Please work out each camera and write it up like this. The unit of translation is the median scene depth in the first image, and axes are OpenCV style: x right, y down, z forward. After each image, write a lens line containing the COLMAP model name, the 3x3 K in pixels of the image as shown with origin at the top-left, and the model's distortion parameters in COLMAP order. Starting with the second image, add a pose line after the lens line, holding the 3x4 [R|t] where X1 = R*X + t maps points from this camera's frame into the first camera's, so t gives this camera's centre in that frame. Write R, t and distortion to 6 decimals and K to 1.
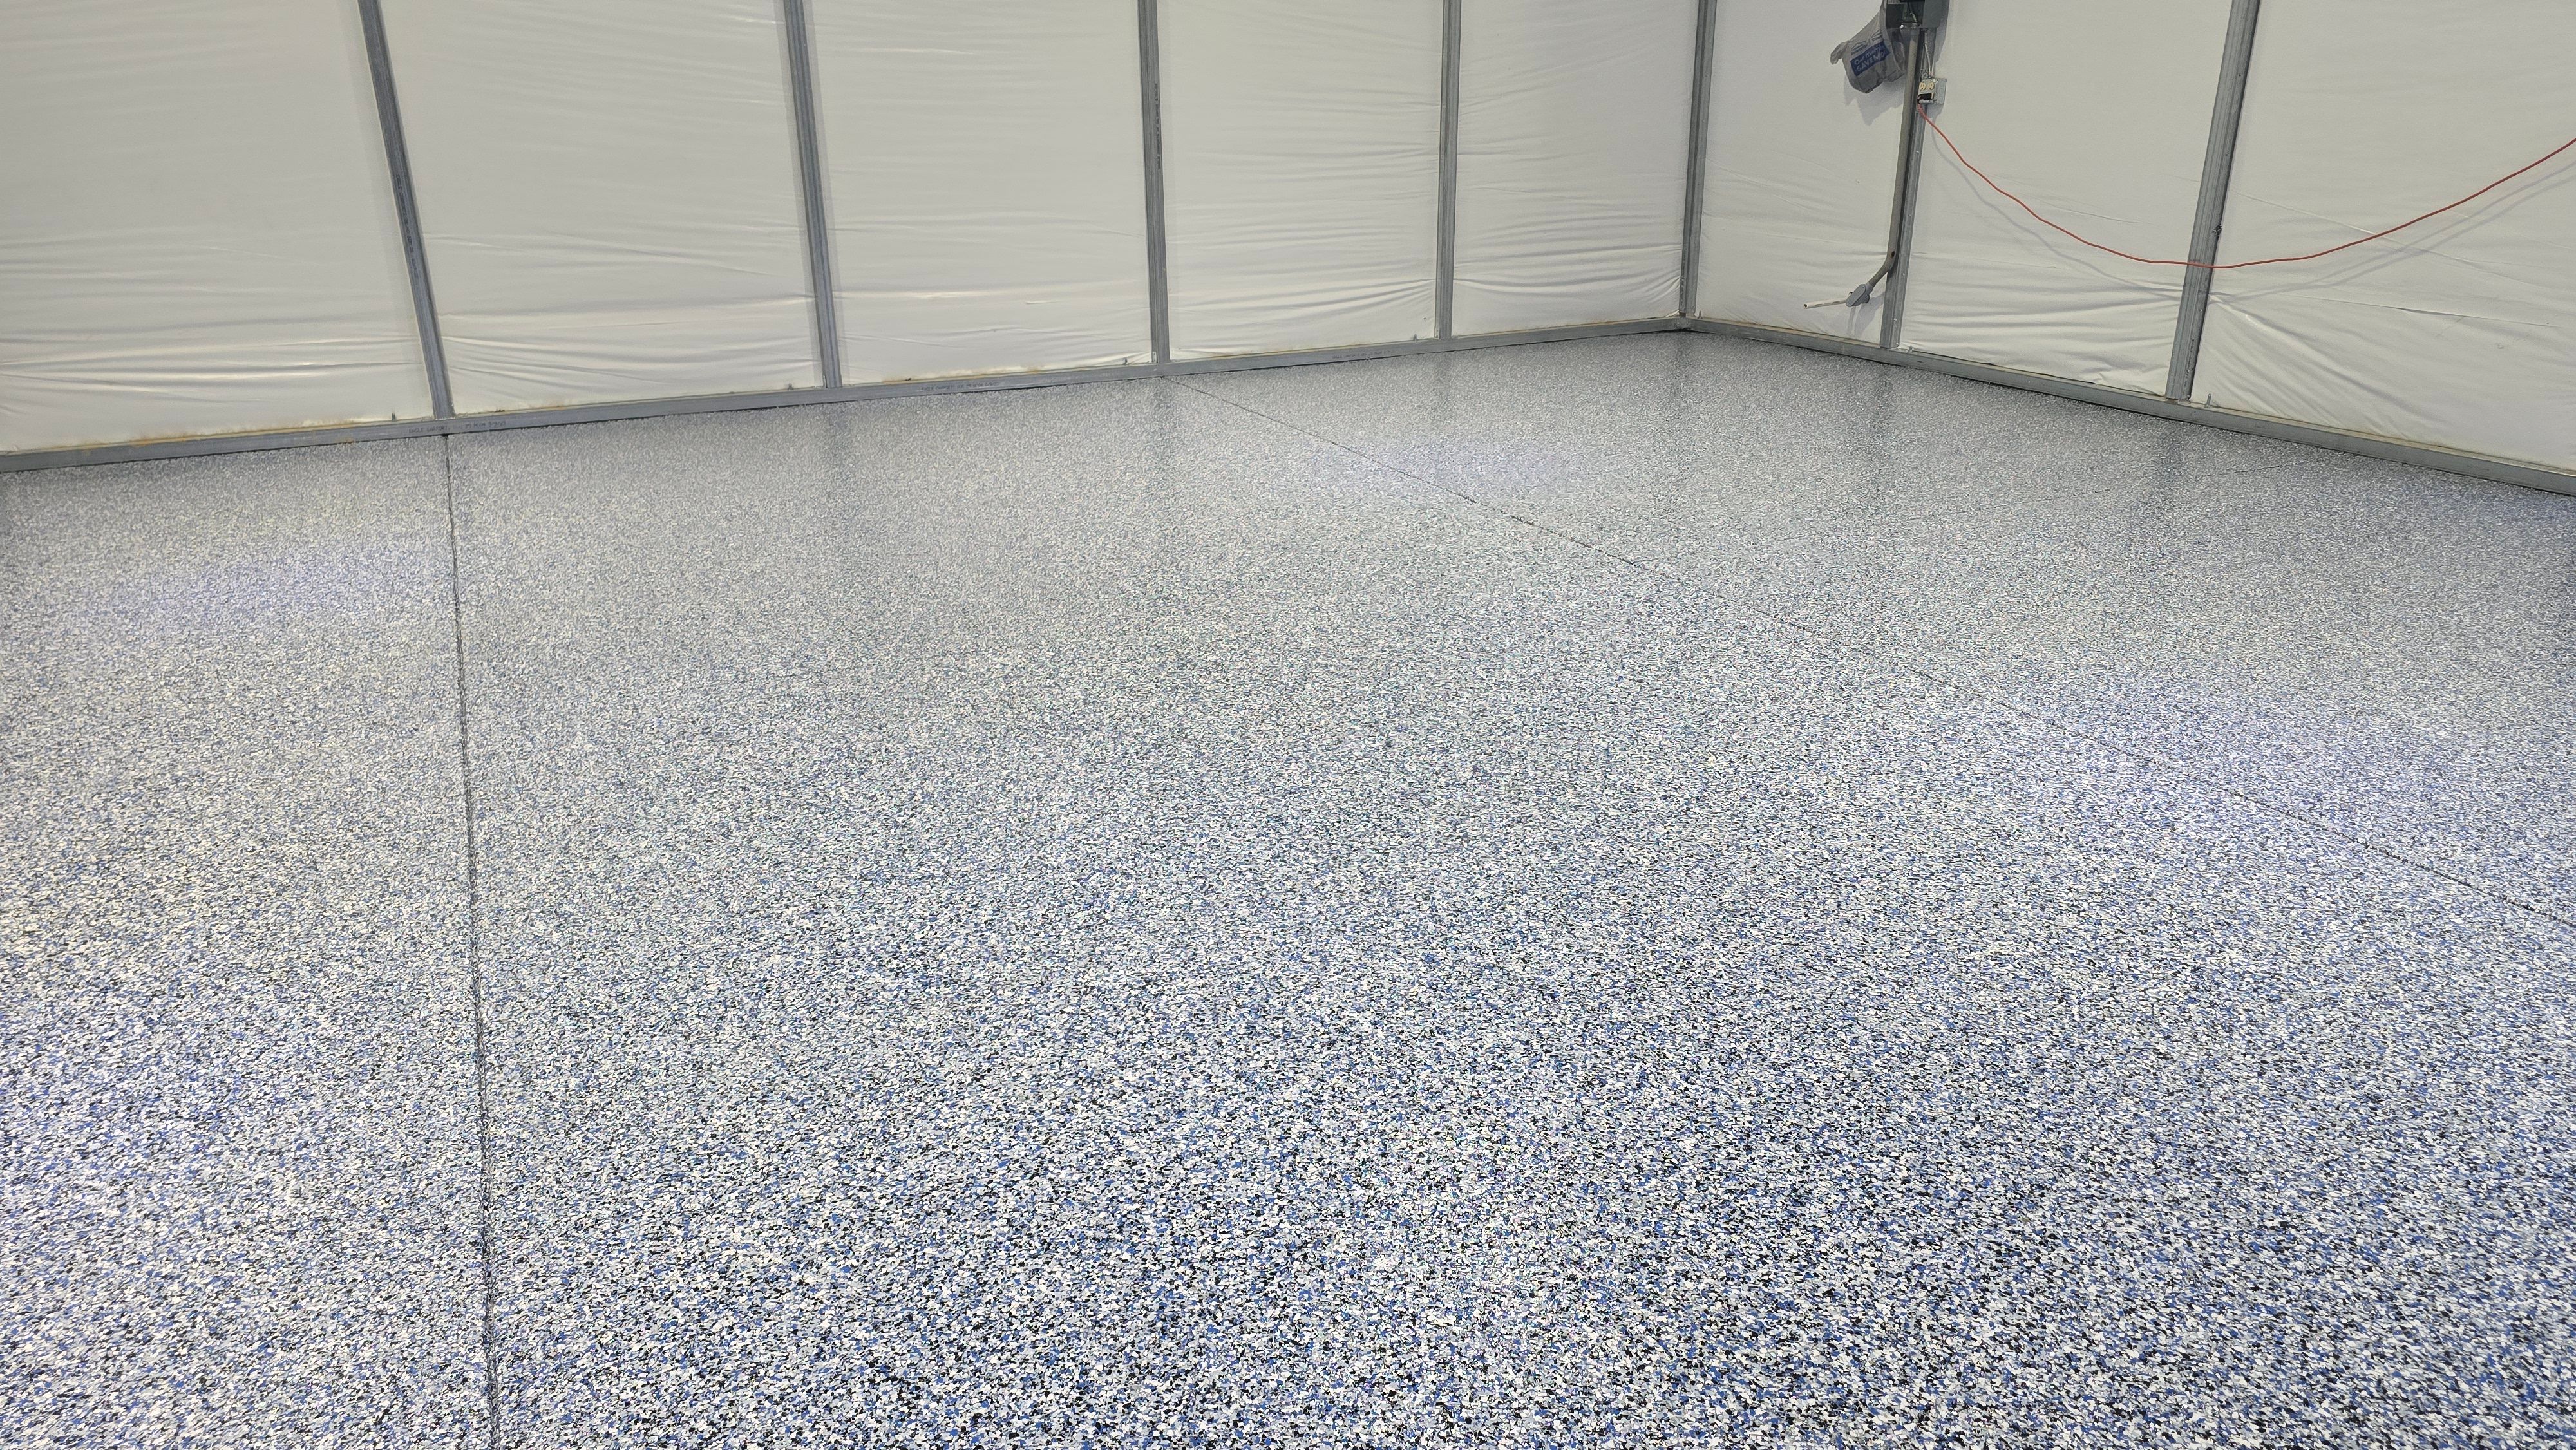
lens RADIAL K [[1719.9, 0, 1288.0], [0, 1719.9, 725.0], [0, 0, 1]] dist [0.073217, -0.069013]
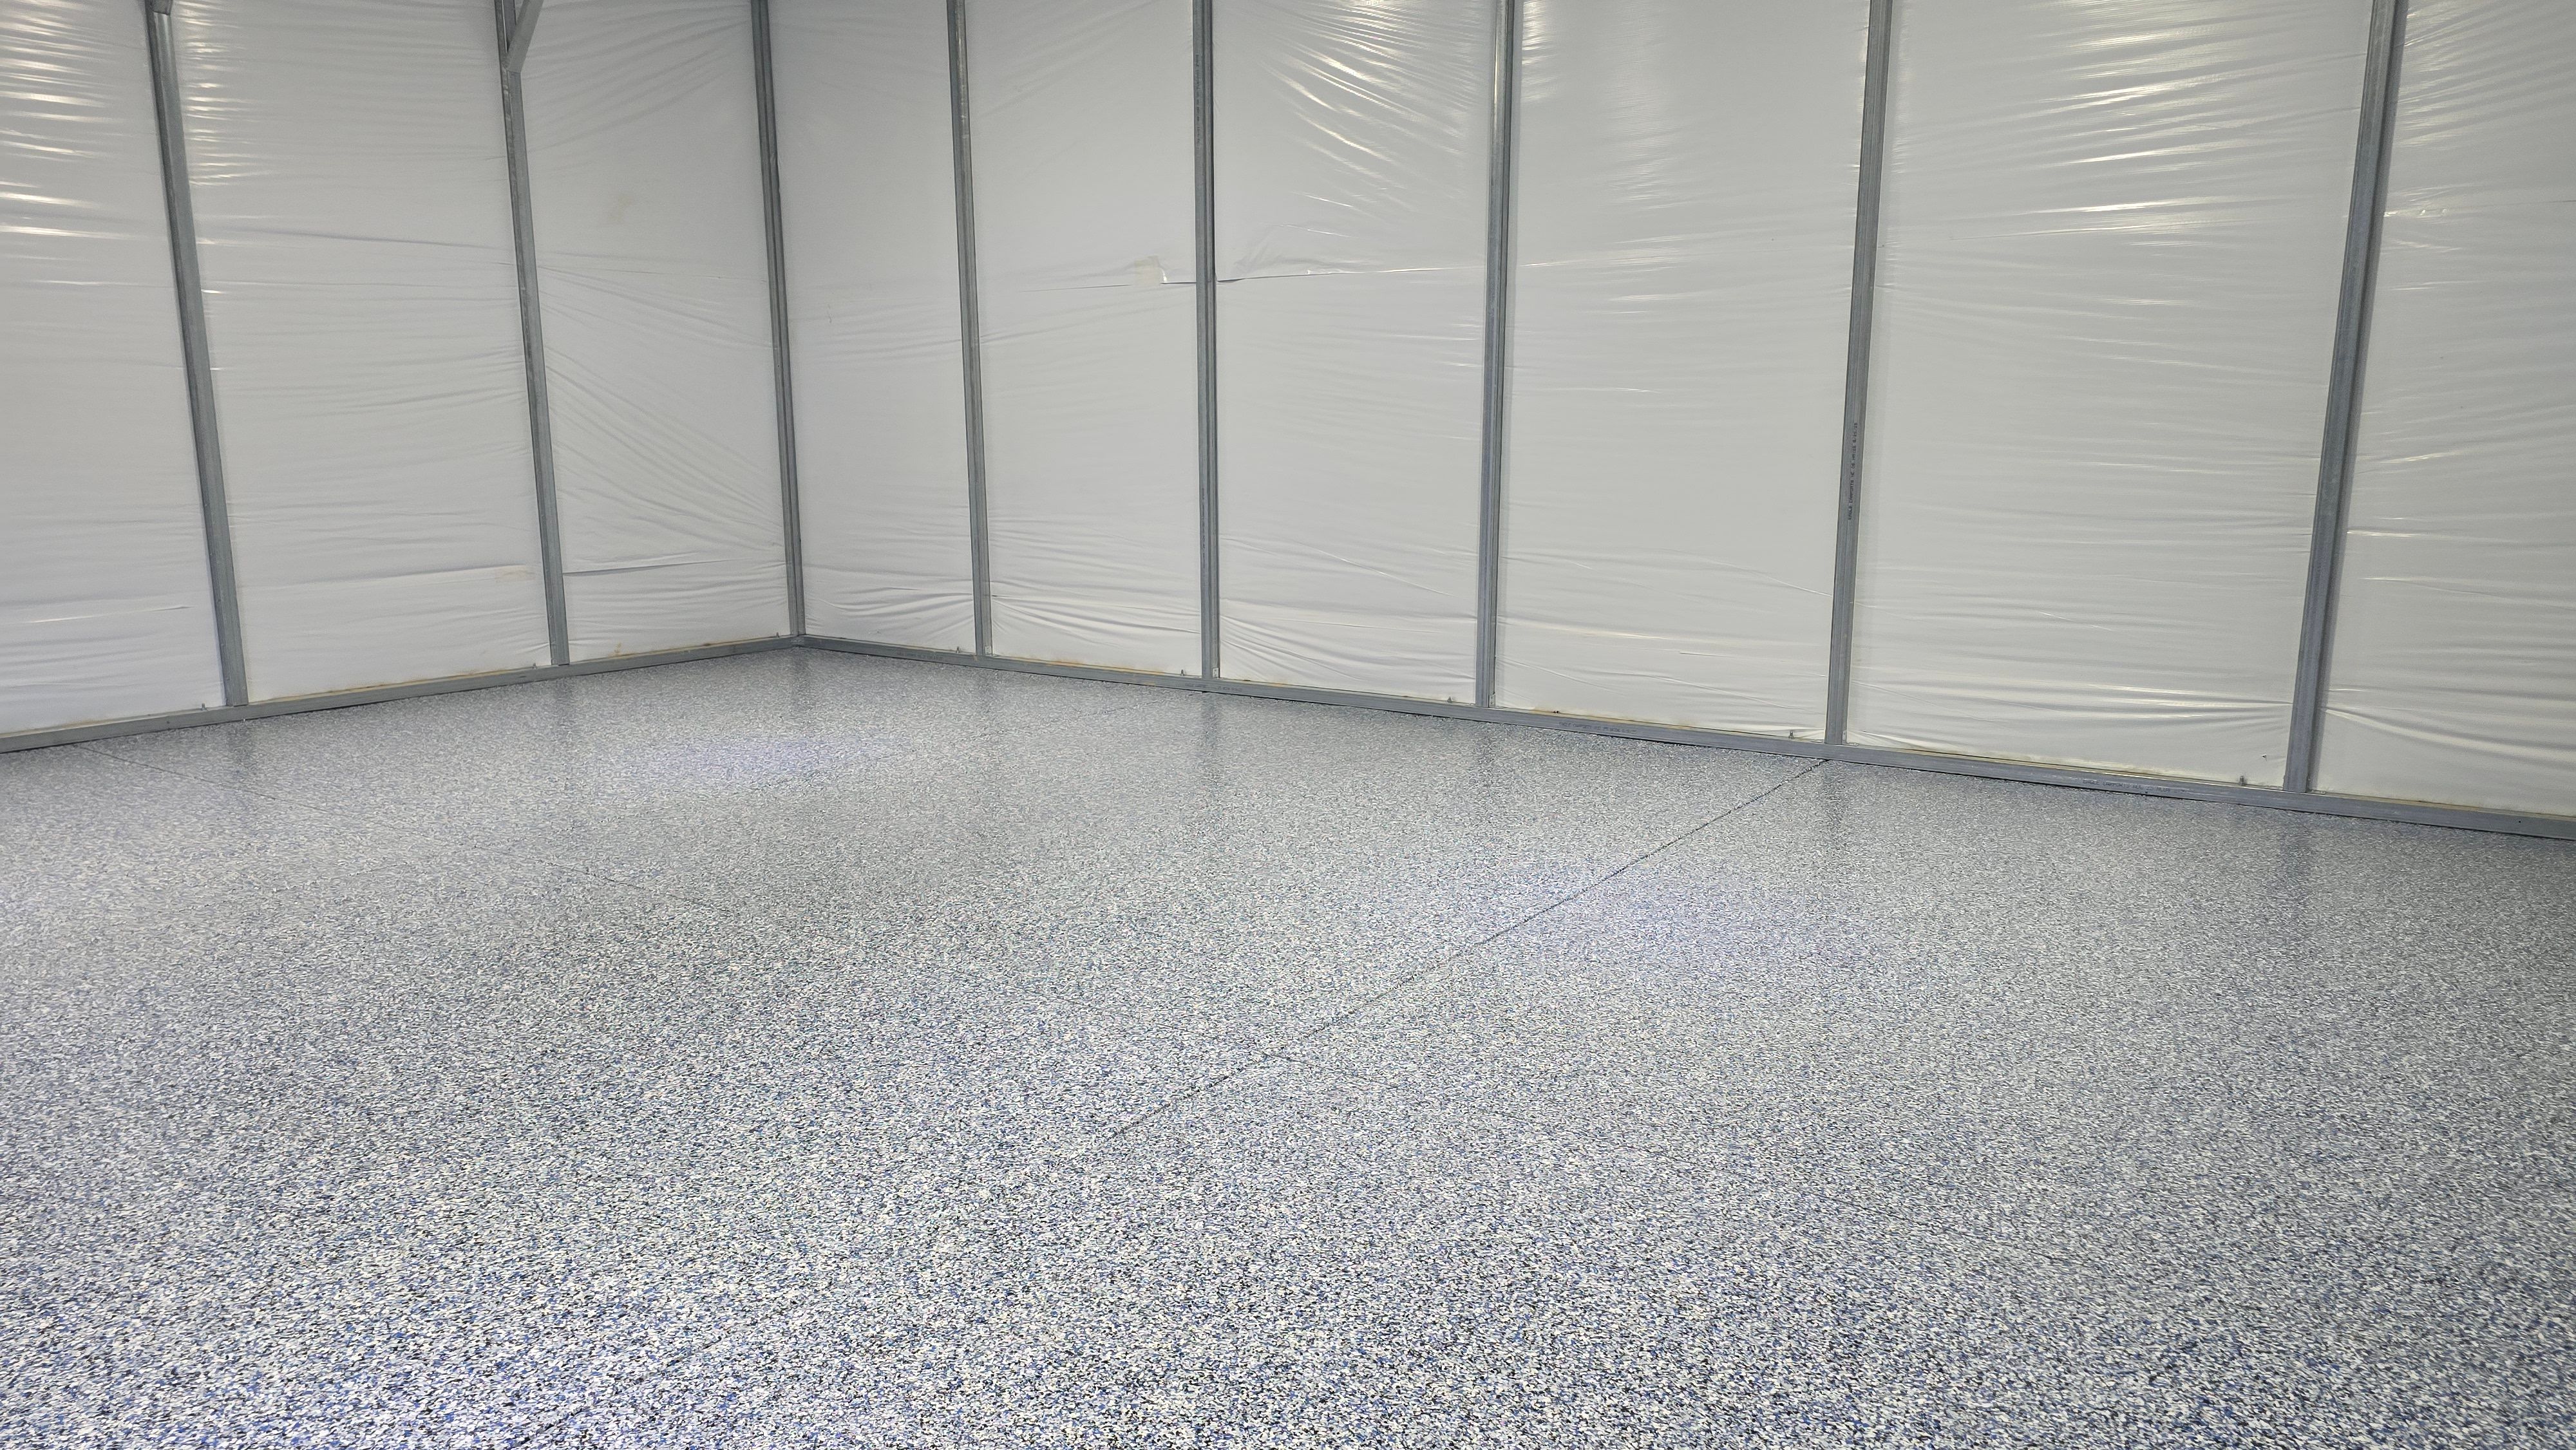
lens RADIAL K [[1726.7, 0, 1300.0], [0, 1726.7, 707.5], [0, 0, 1]] dist [0.063900, -0.063590]
pose [[0.502472, 0.153948, -0.850777, 0.543871], [-0.304931, 0.952343, -0.007767, -0.156003], [0.809036, 0.263331, 0.525469, 0.390836]]
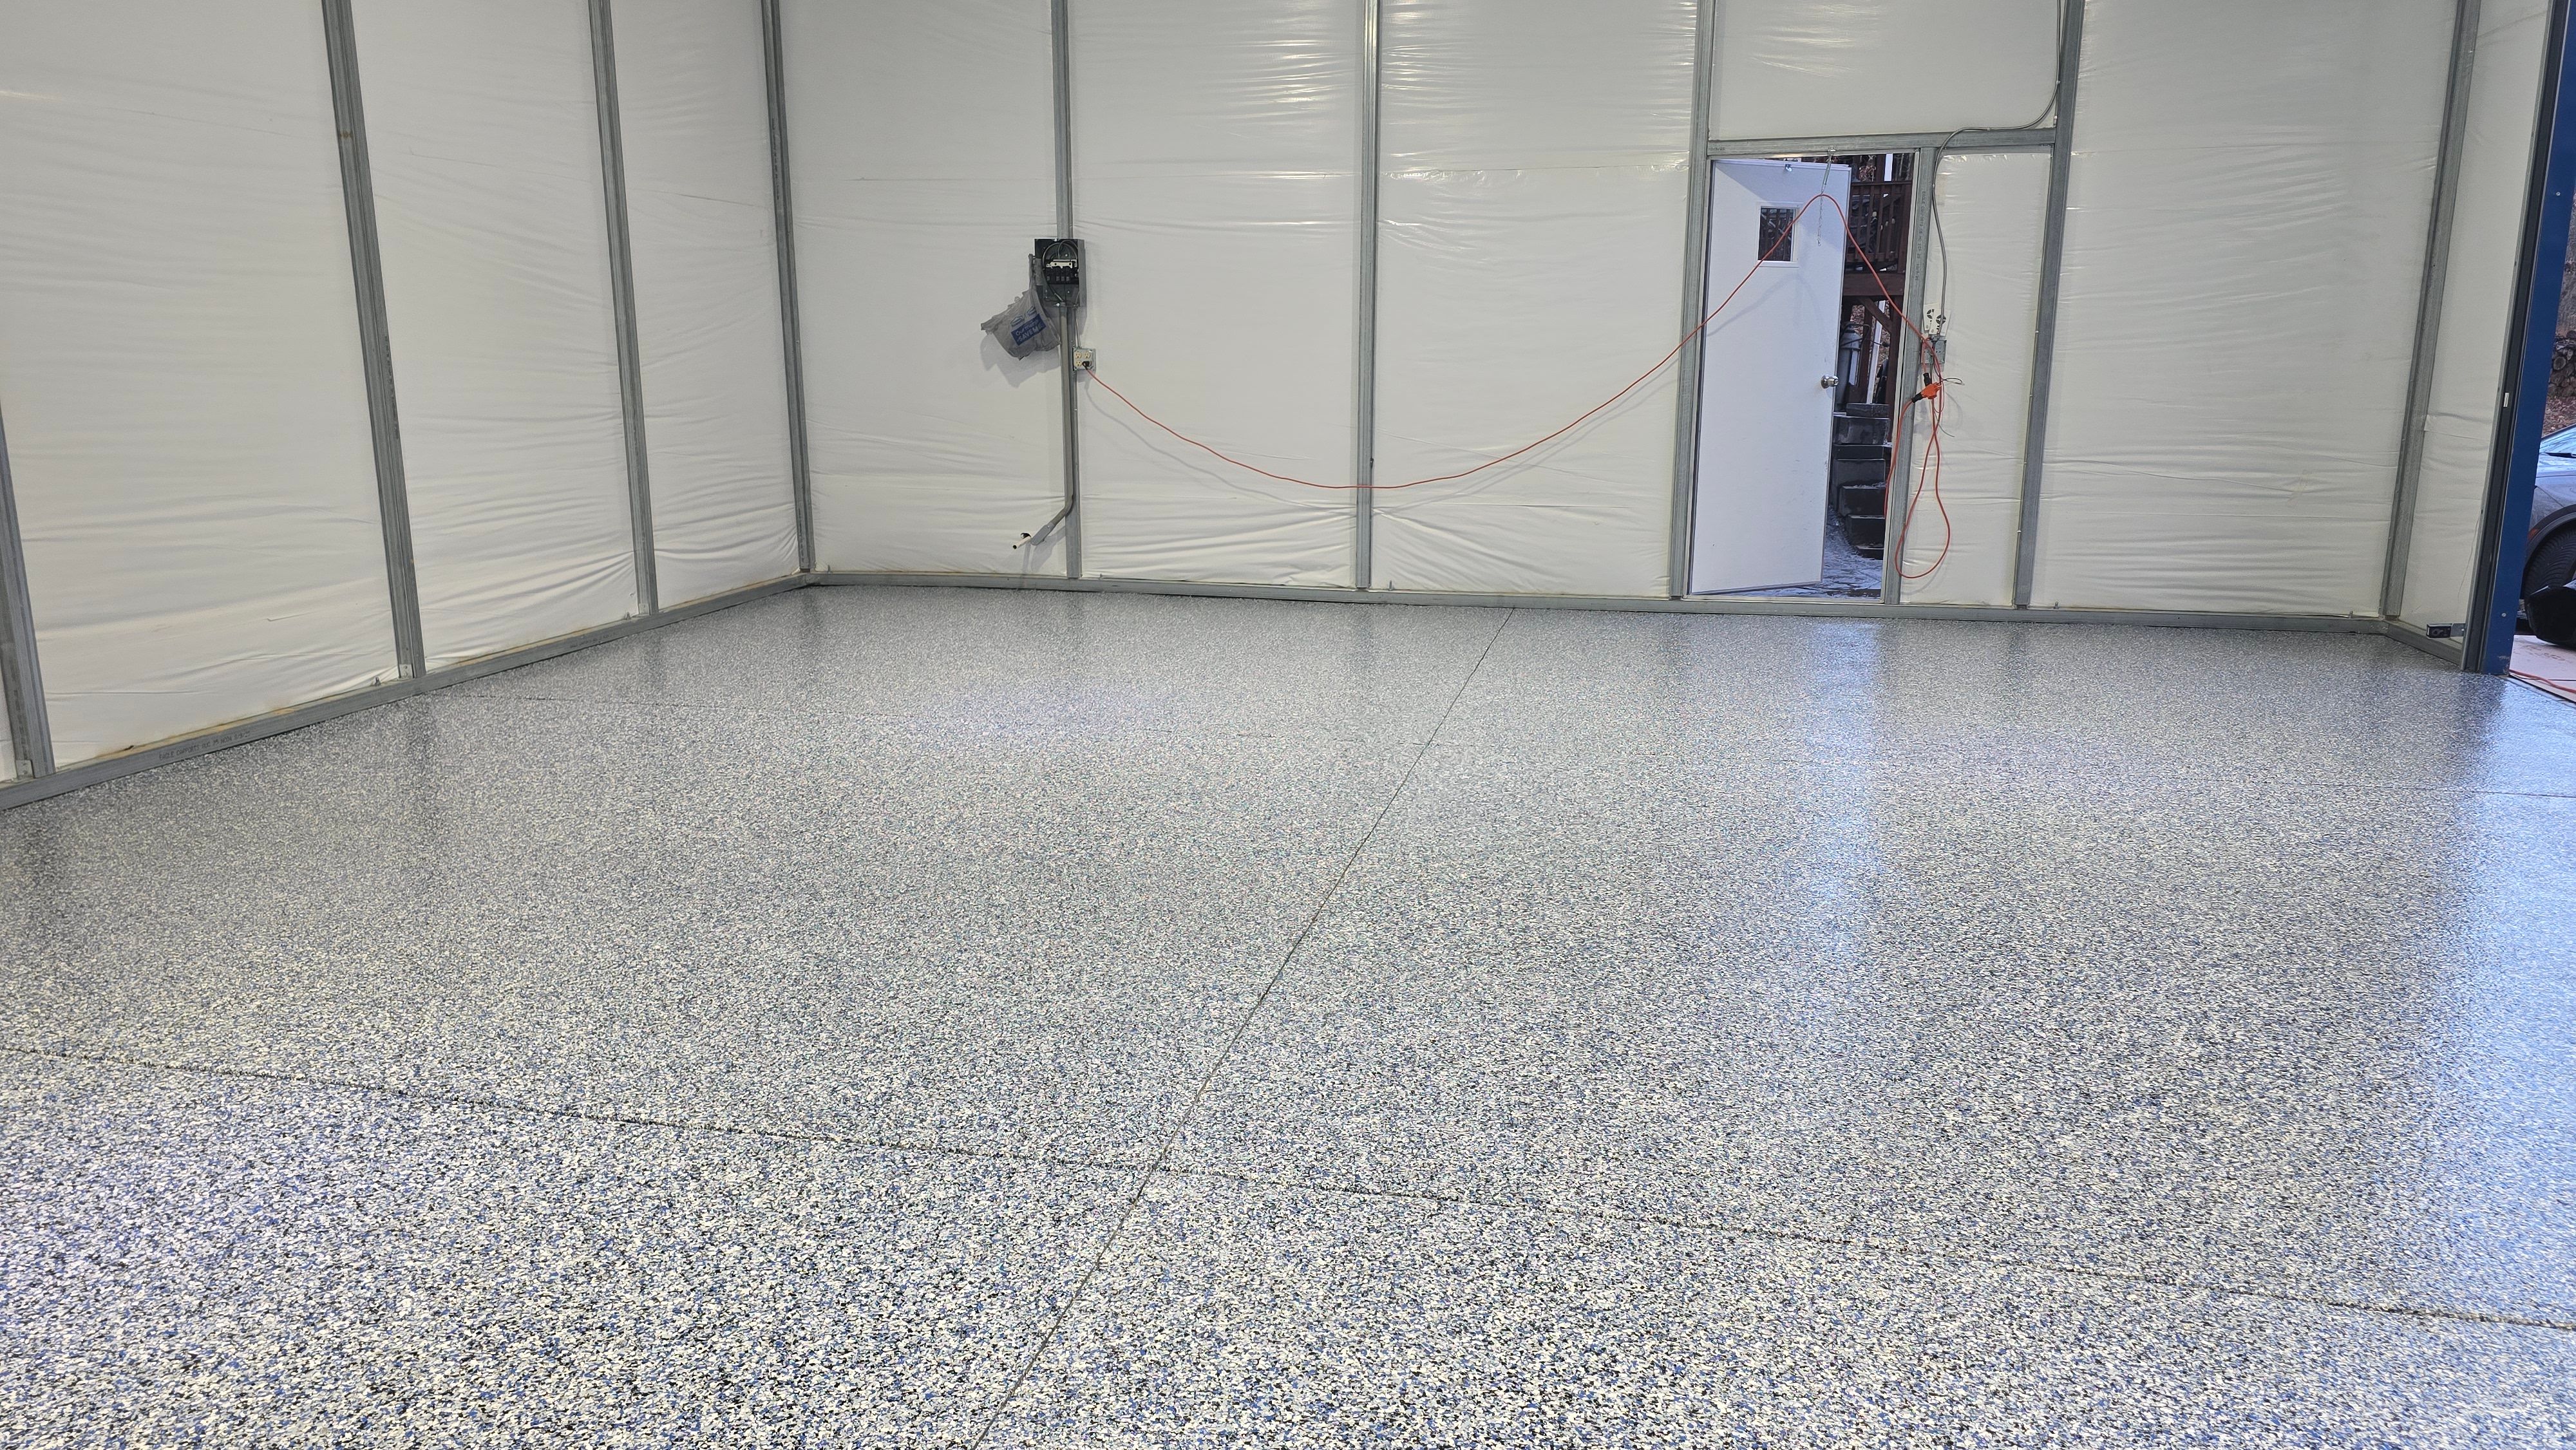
lens RADIAL K [[1719.9, 0, 1288.0], [0, 1719.9, 725.0], [0, 0, 1]] dist [0.073217, -0.069013]
pose [[0.603238, -0.159055, 0.781541, -0.493672], [0.273398, 0.961779, -0.015288, -0.076905], [-0.749238, 0.222894, 0.623667, 0.243542]]
